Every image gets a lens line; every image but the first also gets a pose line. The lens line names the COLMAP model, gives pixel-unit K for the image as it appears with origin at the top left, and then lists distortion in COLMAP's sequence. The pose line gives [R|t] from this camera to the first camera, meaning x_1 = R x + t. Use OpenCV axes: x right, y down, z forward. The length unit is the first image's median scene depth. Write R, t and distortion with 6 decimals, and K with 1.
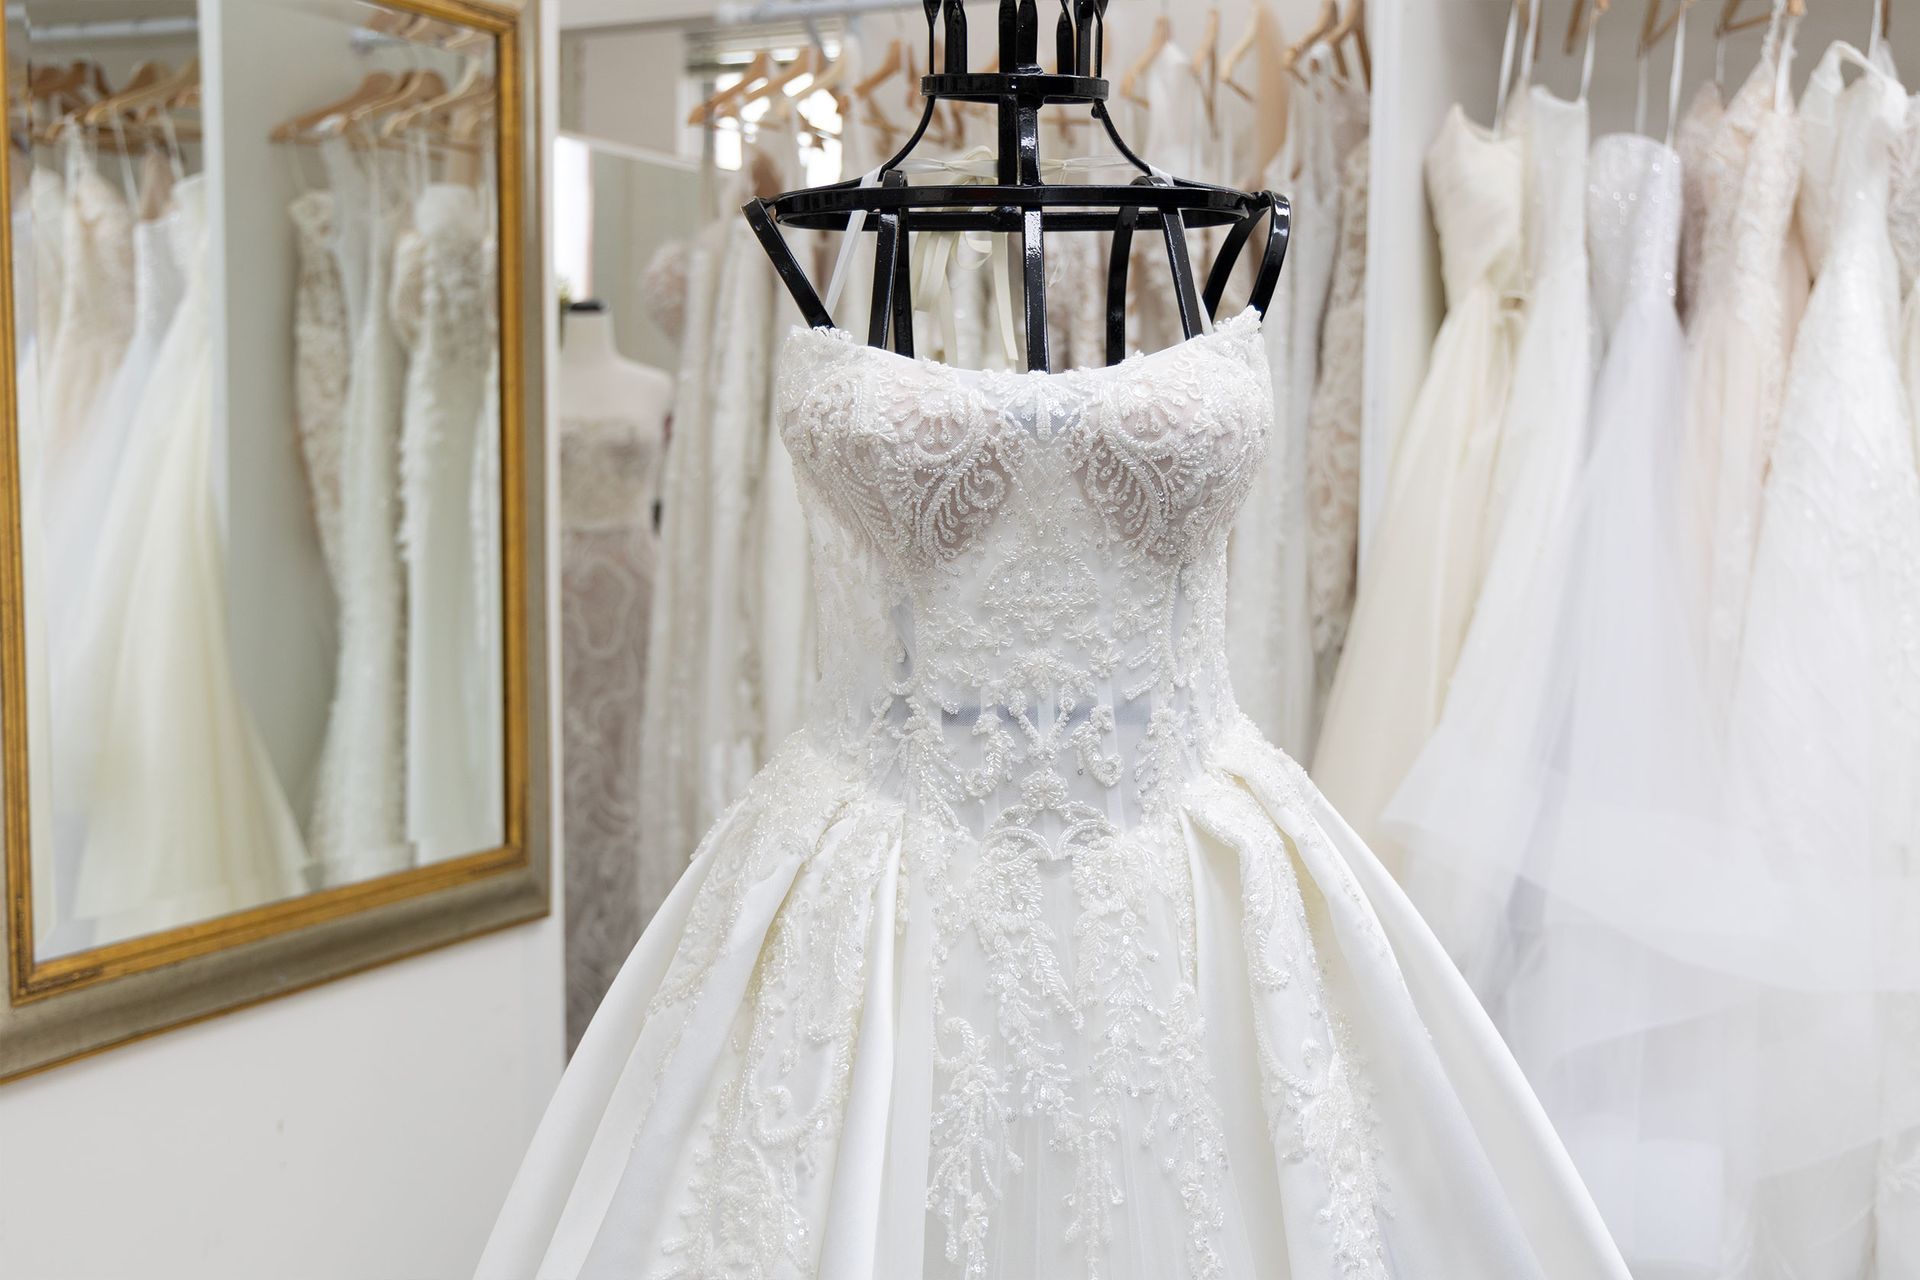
lens RADIAL K [[2270.2, 0, 960.0], [0, 2270.2, 640.0], [0, 0, 1]] dist [0.001185, 0.003015]
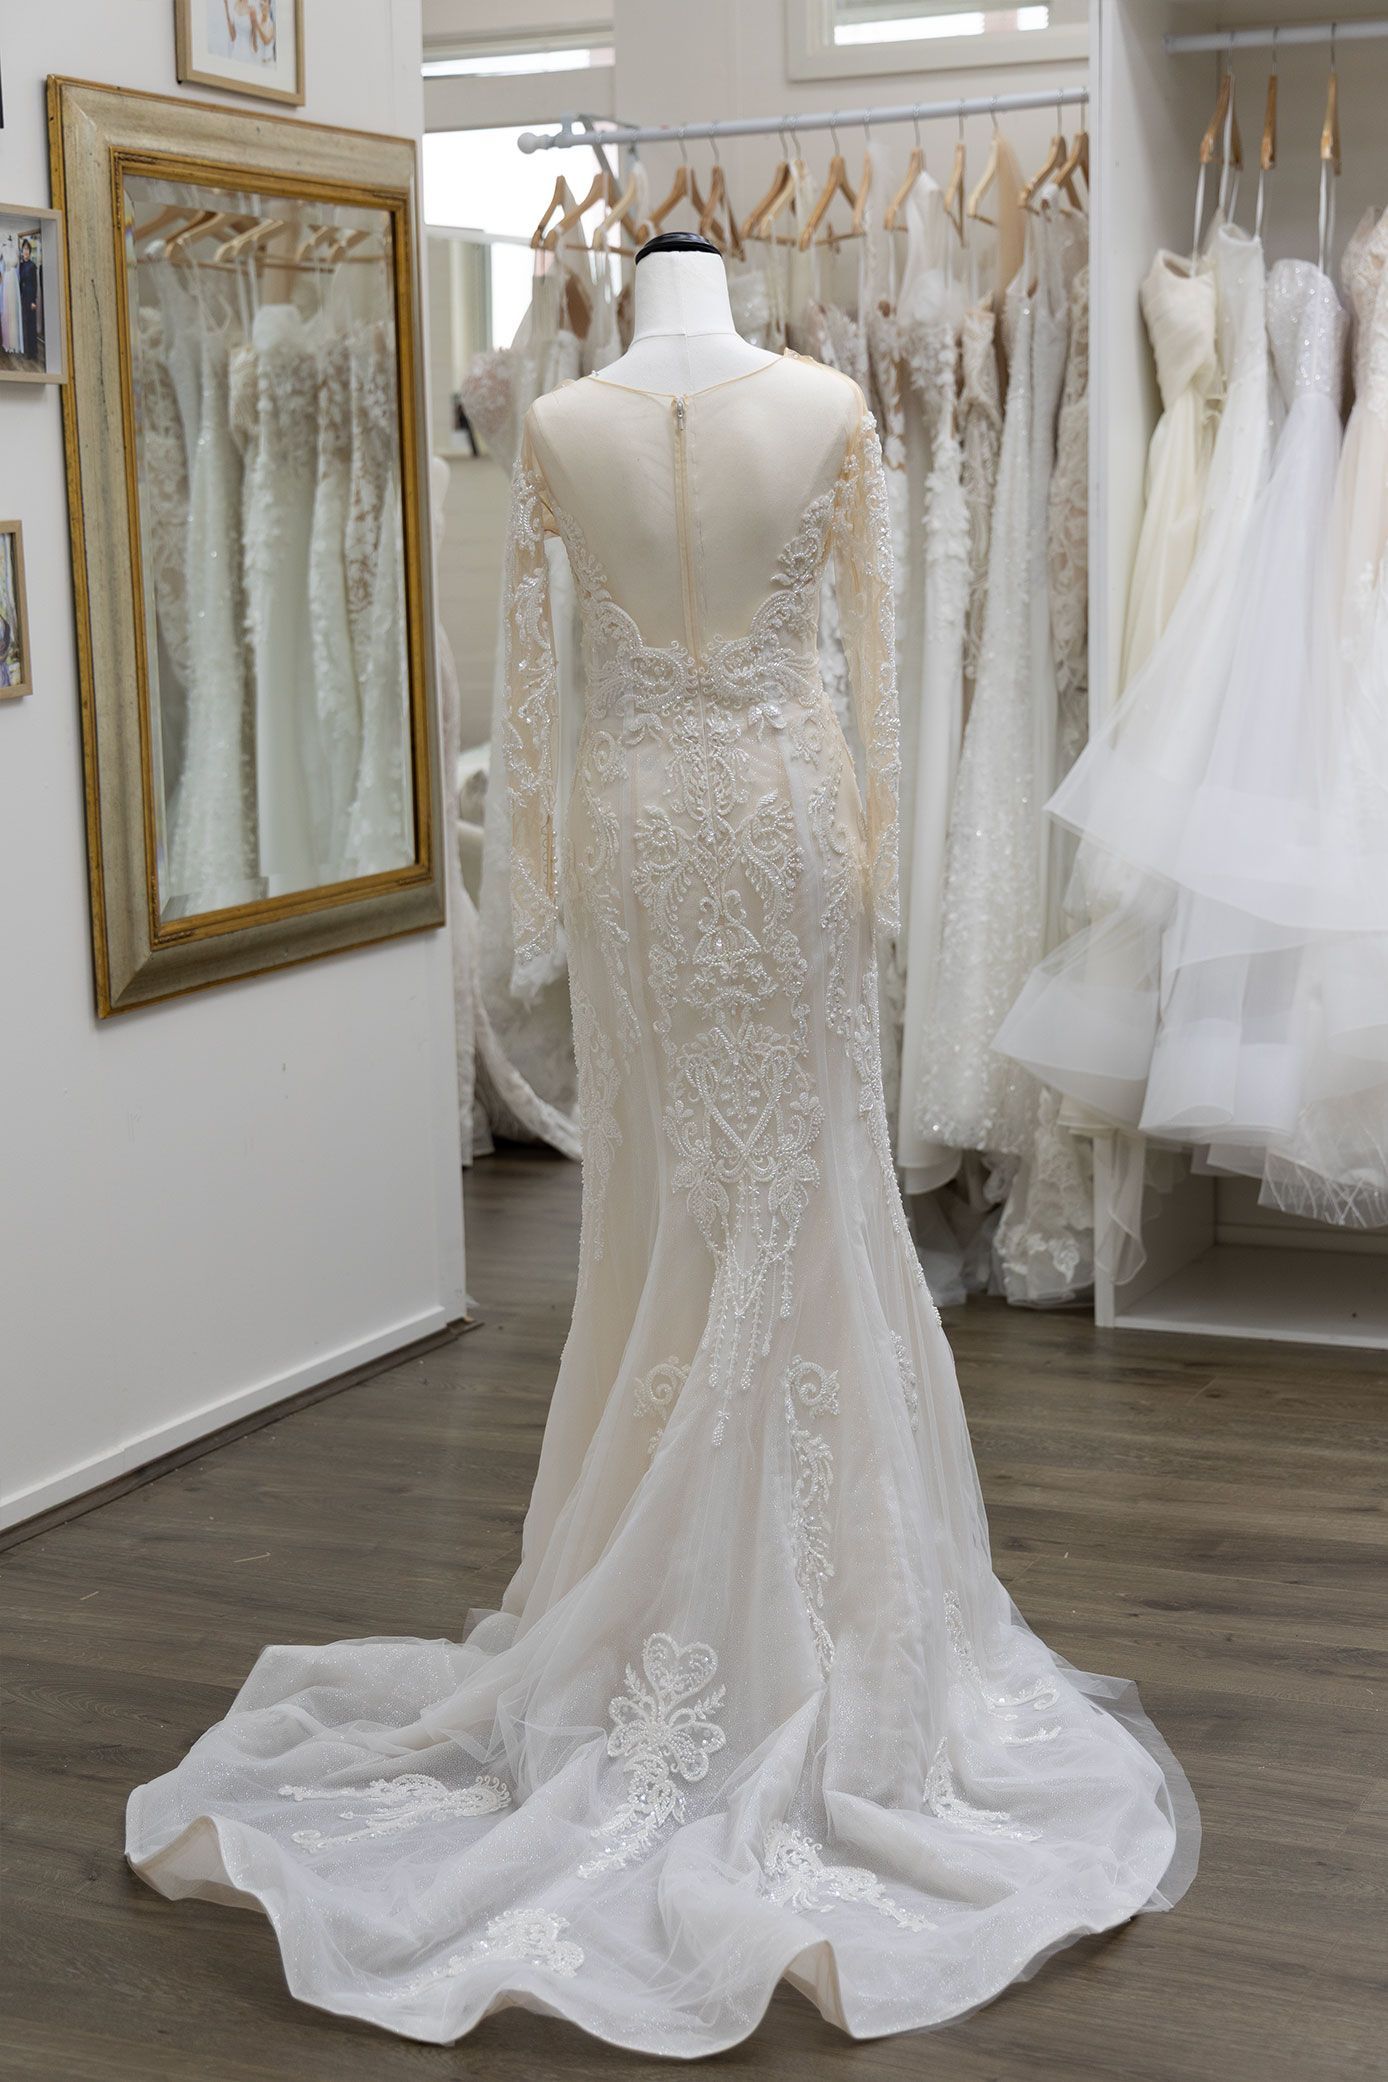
lens RADIAL K [[3348.8, 0, 703.1], [0, 3348.8, 1048.5], [0, 0, 1]] dist [0.030243, 0.002829]
pose [[0.998860, -0.036365, 0.030922, -0.095943], [0.033737, 0.996091, 0.081636, 0.043238], [-0.033770, -0.080500, 0.996182, -0.800668]]
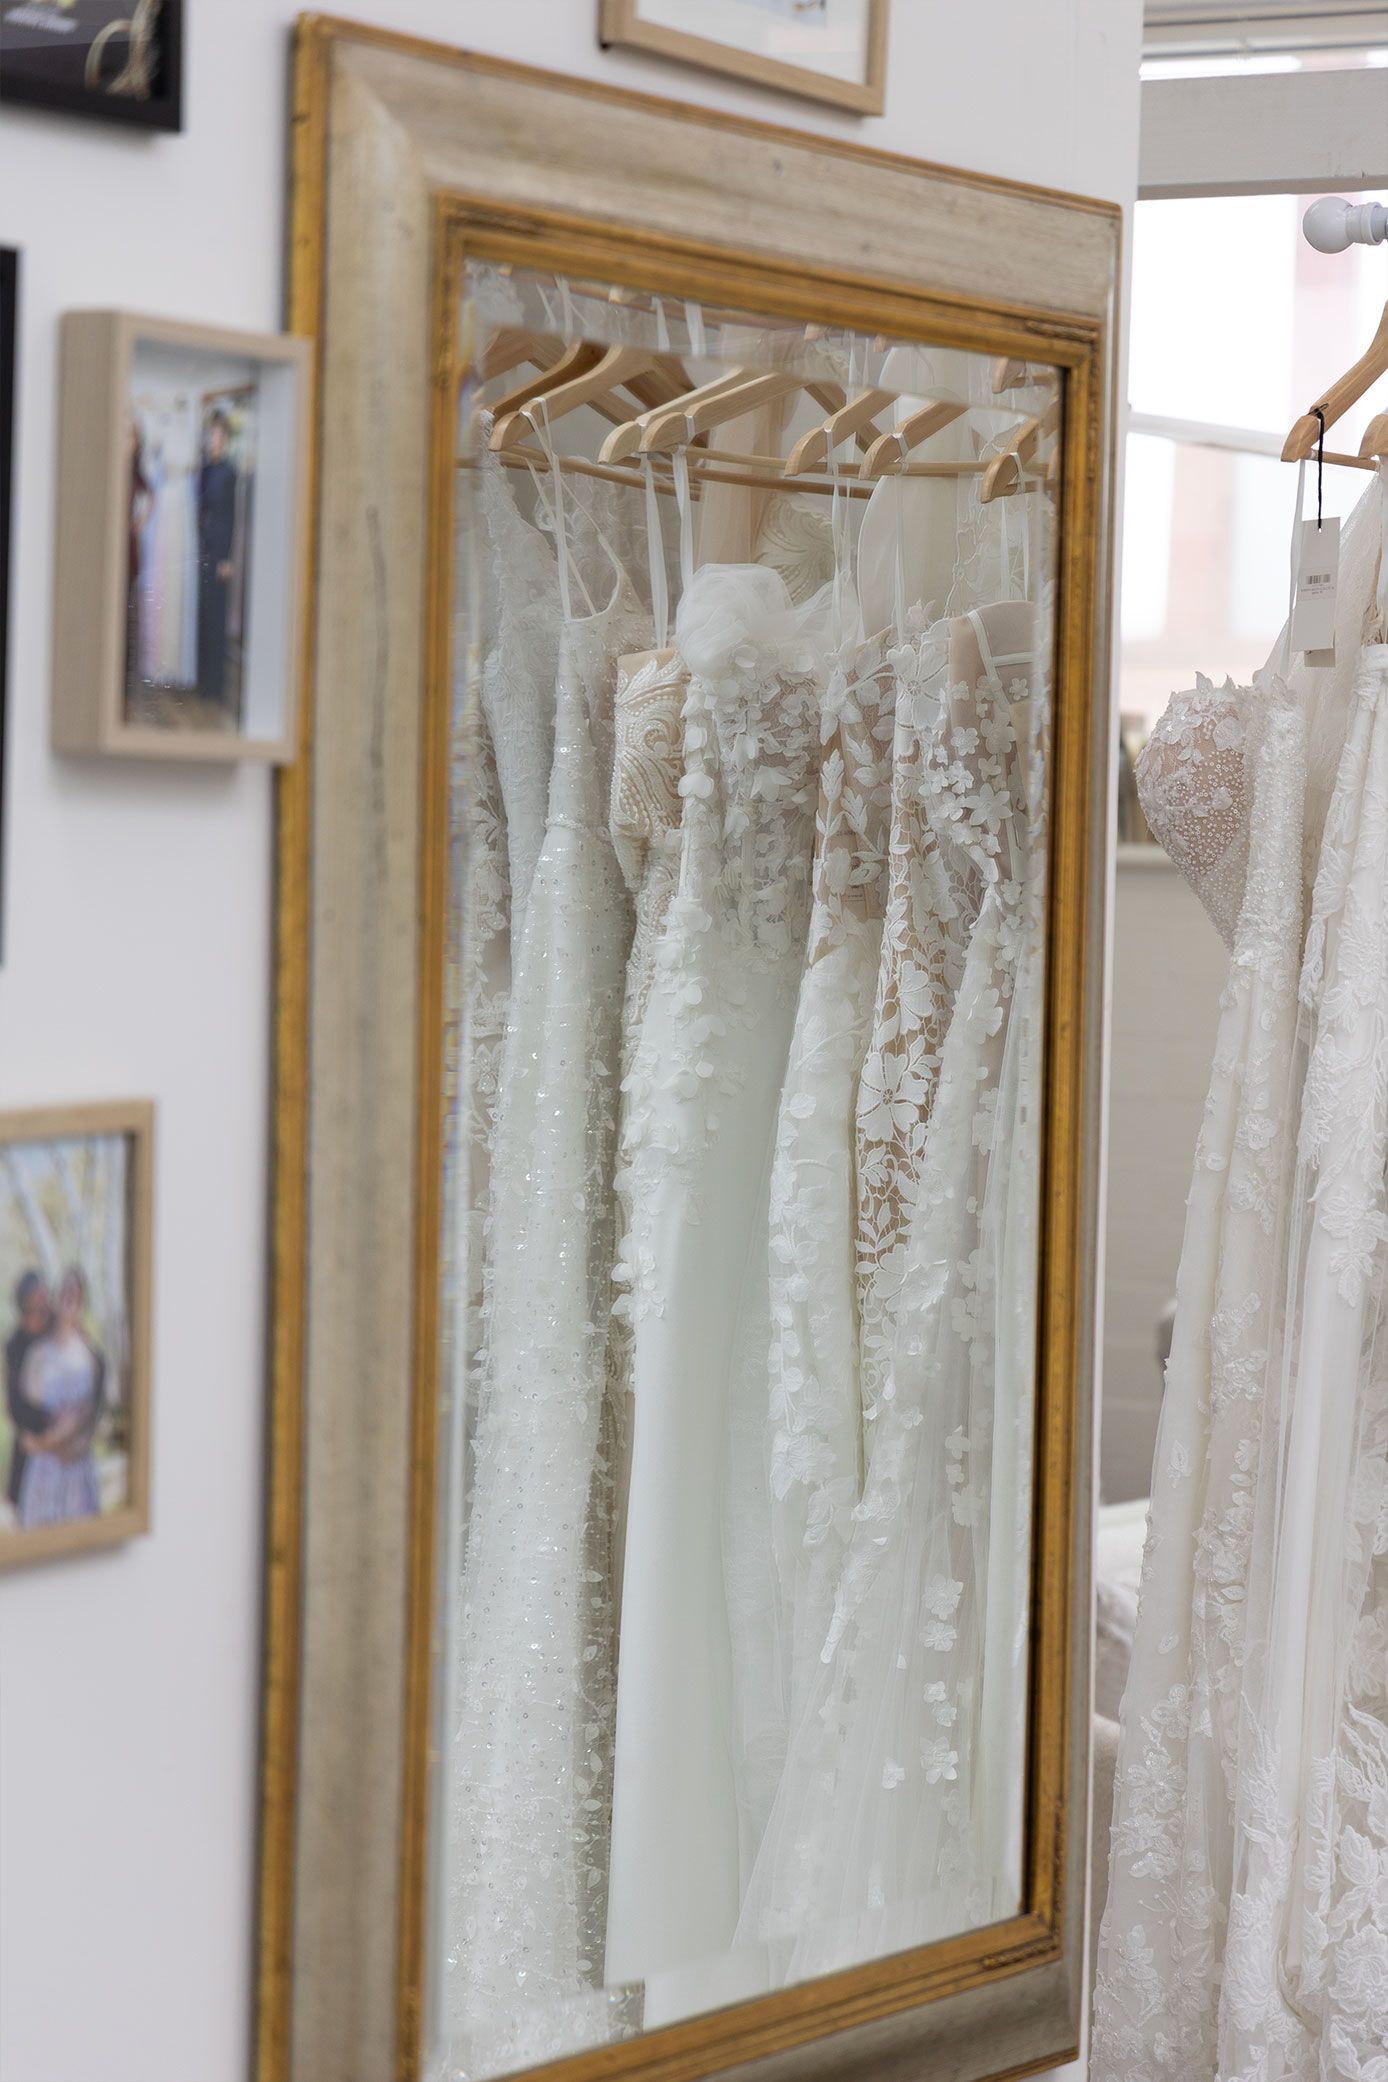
lens RADIAL K [[6133.3, 0, 752.4], [0, 6133.3, 1075.1], [0, 0, 1]] dist [0.066565, -0.229924]
pose [[0.998500, 0.015635, -0.052464, -0.178772], [-0.018177, 0.998666, -0.048338, -0.029212], [0.051638, 0.049219, 0.997452, -0.377447]]
